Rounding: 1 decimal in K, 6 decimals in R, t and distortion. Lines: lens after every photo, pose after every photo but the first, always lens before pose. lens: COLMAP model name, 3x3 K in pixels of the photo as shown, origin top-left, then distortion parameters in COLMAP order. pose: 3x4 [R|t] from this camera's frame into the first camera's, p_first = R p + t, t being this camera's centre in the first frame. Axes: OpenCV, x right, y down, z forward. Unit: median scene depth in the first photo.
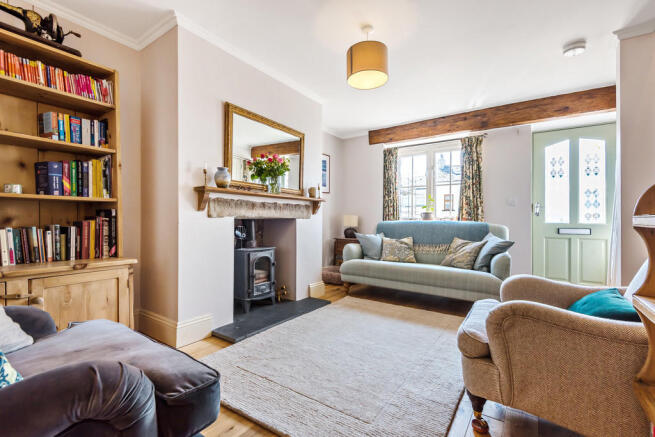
lens RADIAL K [[299.9, 0, 322.7], [0, 299.9, 219.3], [0, 0, 1]] dist [0.015828, -0.002079]
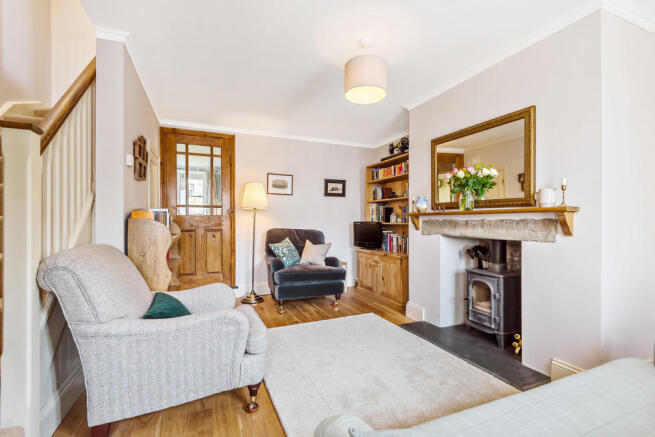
lens RADIAL K [[299.9, 0, 328.6], [0, 299.9, 221.9], [0, 0, 1]] dist [0.015828, -0.002079]
pose [[-0.535028, -0.013933, -0.844720, 0.783275], [-0.010833, 0.999895, -0.009631, -0.038143], [0.844765, 0.003998, -0.535123, 1.133243]]
